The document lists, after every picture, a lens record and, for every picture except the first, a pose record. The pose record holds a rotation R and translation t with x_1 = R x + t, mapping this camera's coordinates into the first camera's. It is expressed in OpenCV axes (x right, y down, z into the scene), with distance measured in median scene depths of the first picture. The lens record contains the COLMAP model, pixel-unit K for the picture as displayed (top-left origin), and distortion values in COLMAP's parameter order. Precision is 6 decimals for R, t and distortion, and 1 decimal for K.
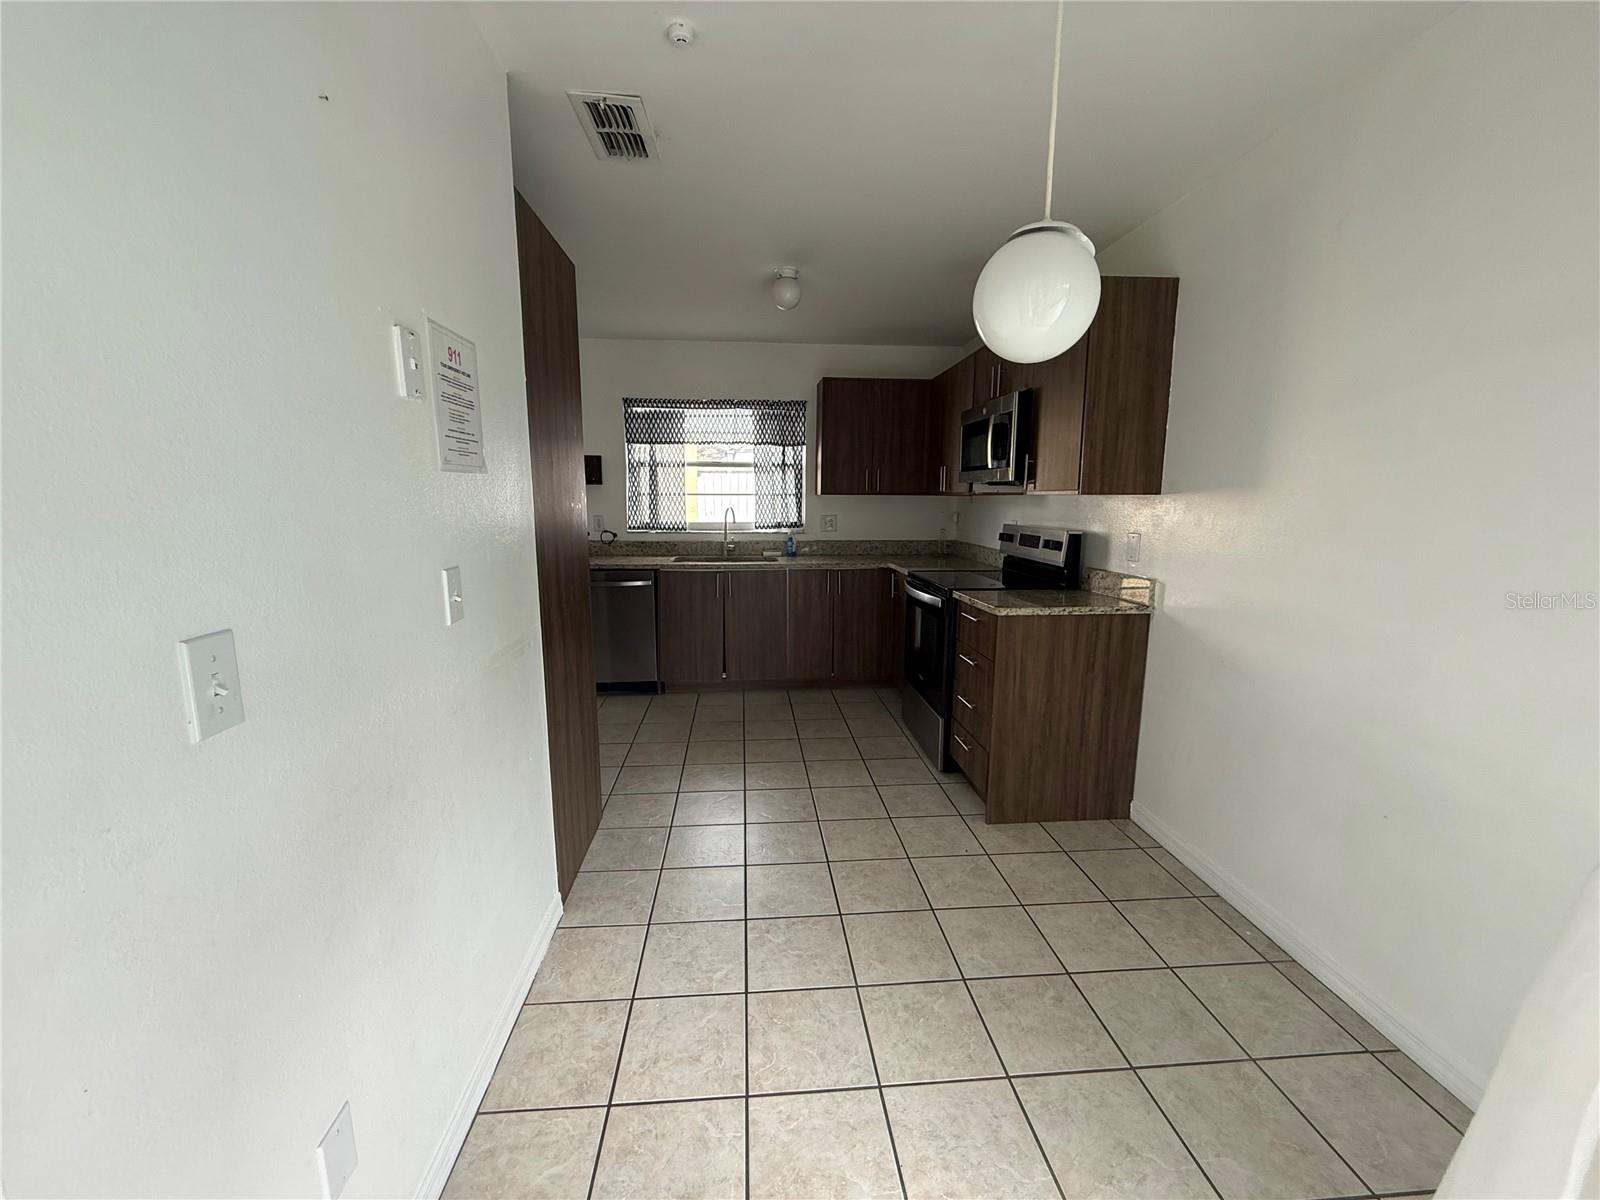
lens RADIAL K [[638.7, 0, 795.2], [0, 638.7, 601.5], [0, 0, 1]] dist [-0.001074, 0.000285]
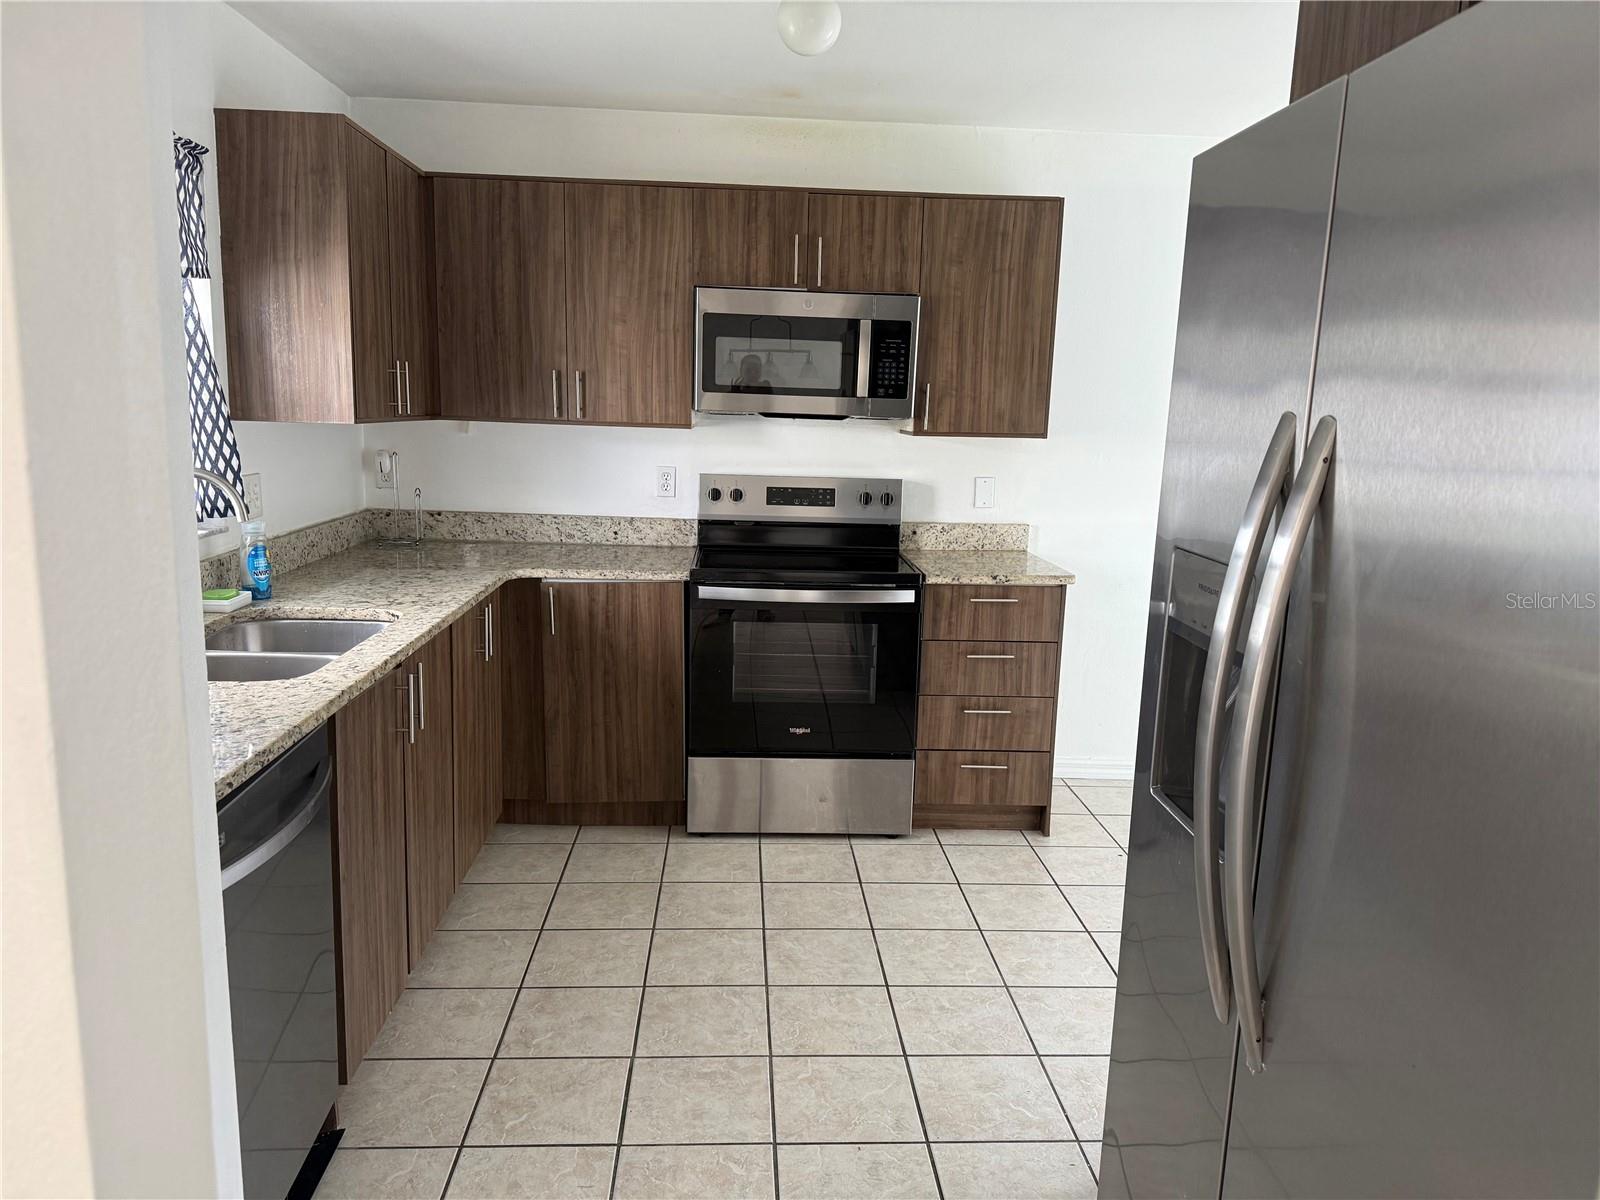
lens RADIAL K [[1118.1, 0, 799.9], [0, 1118.1, 608.7], [0, 0, 1]] dist [0.155585, -0.289103]
pose [[0.016276, -0.181501, 0.983256, -1.038755], [0.130517, 0.975358, 0.177882, -0.231854], [-0.991312, 0.125437, 0.039563, 1.156990]]
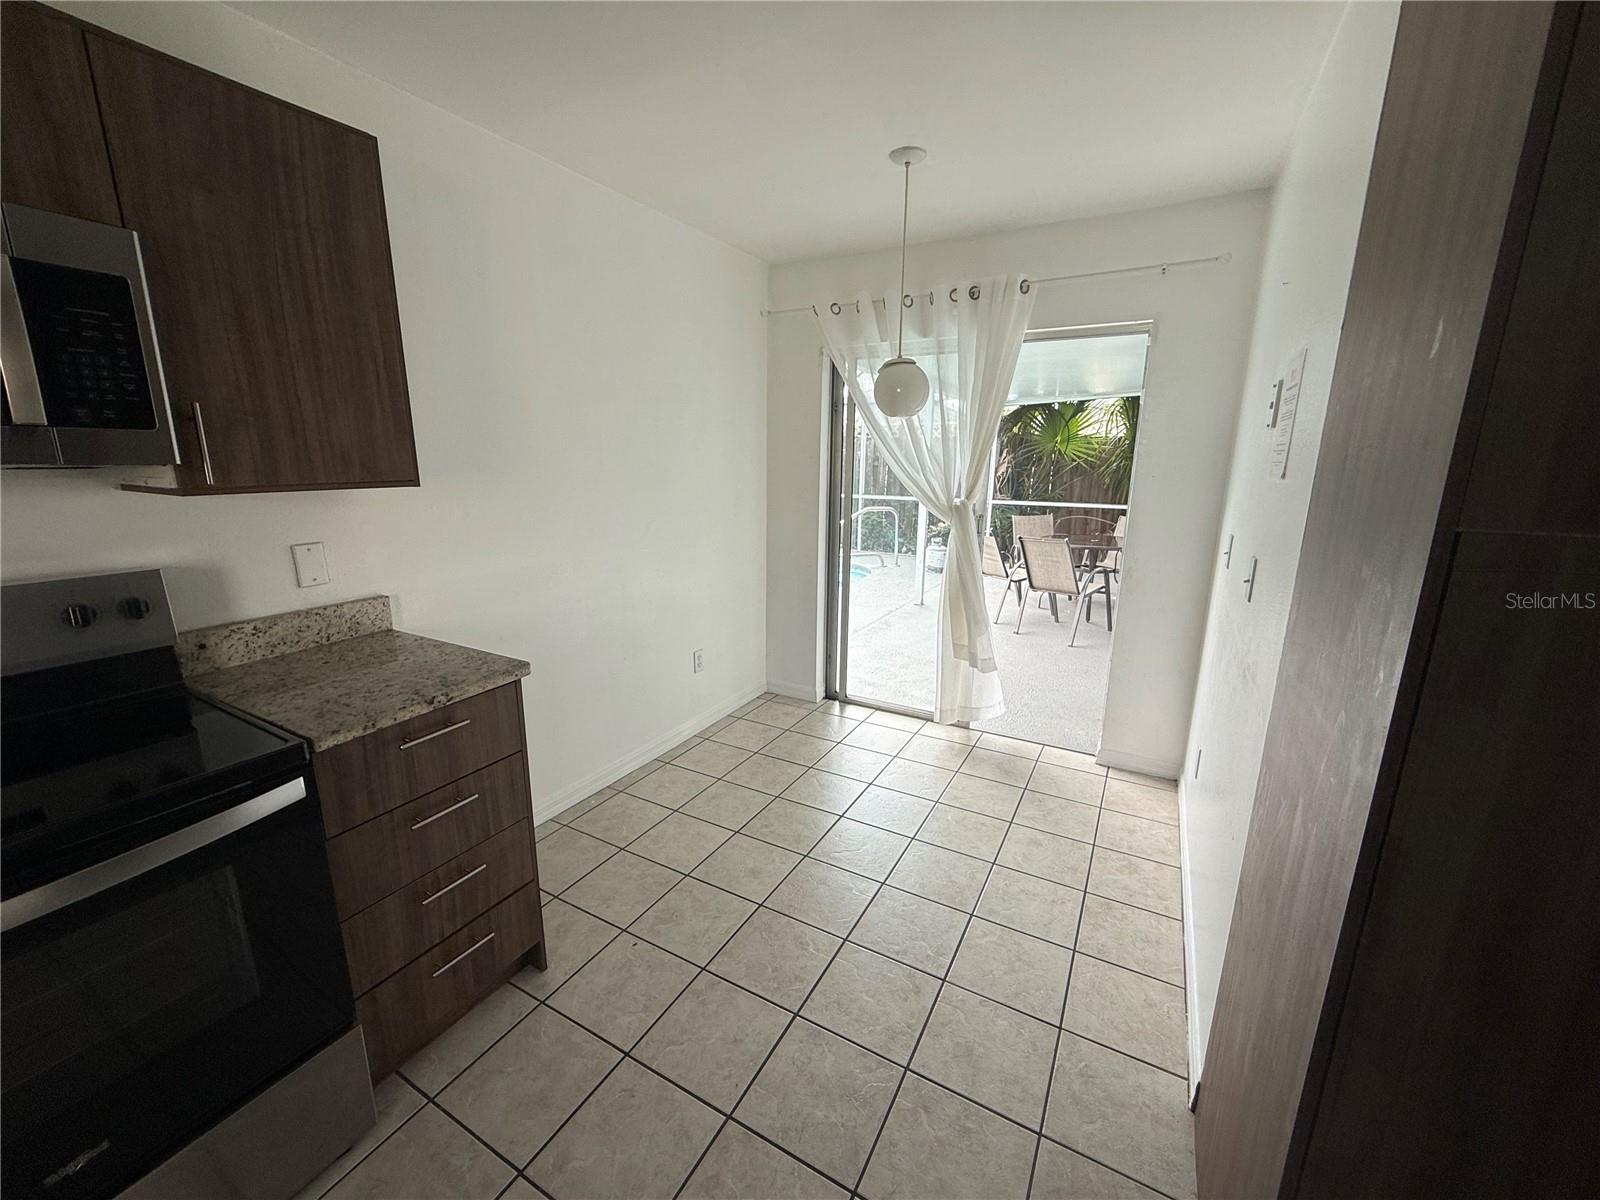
lens RADIAL K [[644.2, 0, 800.0], [0, 644.2, 600.0], [0, 0, 1]] dist [0.000420, 0.000248]
pose [[-0.831779, -0.130784, 0.539481, -0.235183], [0.081822, 0.932349, 0.352178, -0.230529], [-0.549044, 0.337076, -0.764808, 1.177364]]
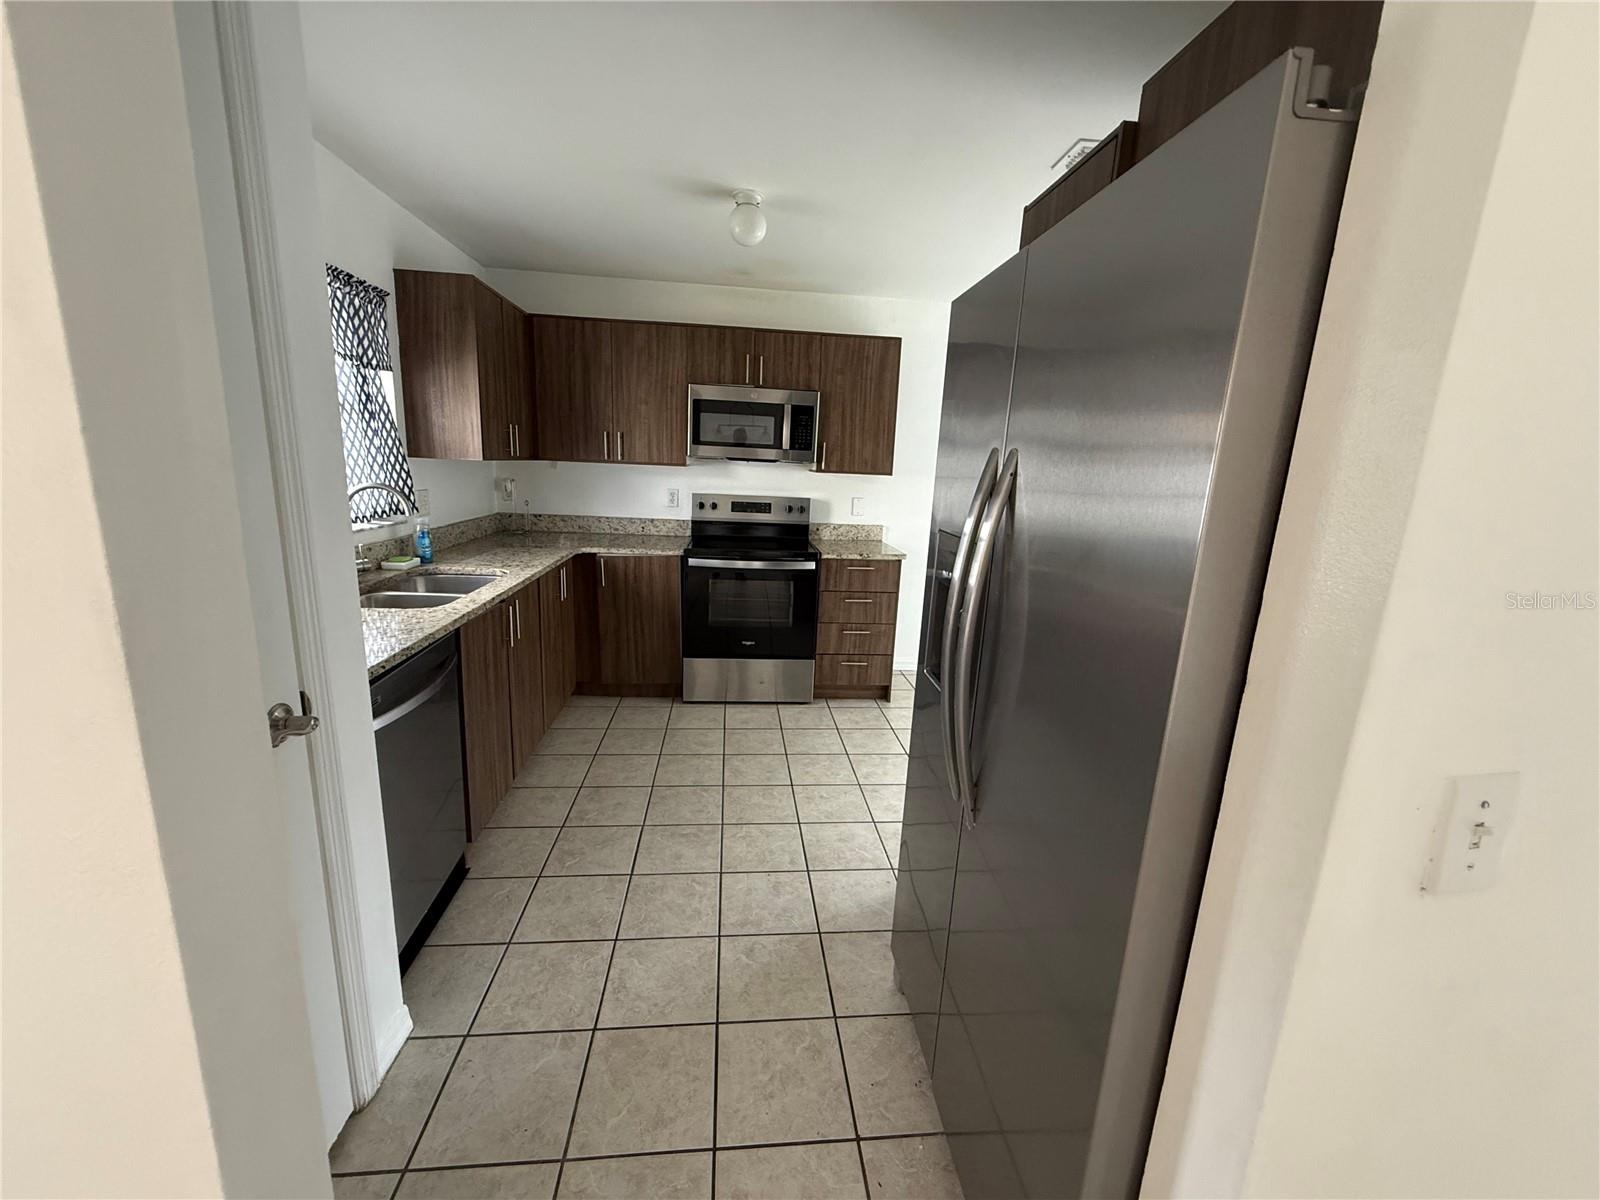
lens RADIAL K [[638.7, 0, 795.2], [0, 638.7, 601.5], [0, 0, 1]] dist [-0.001074, 0.000285]
pose [[-0.024197, -0.217844, 0.975683, -1.019193], [0.116606, 0.968693, 0.219175, -0.212323], [-0.992883, 0.119074, 0.001962, 1.120167]]
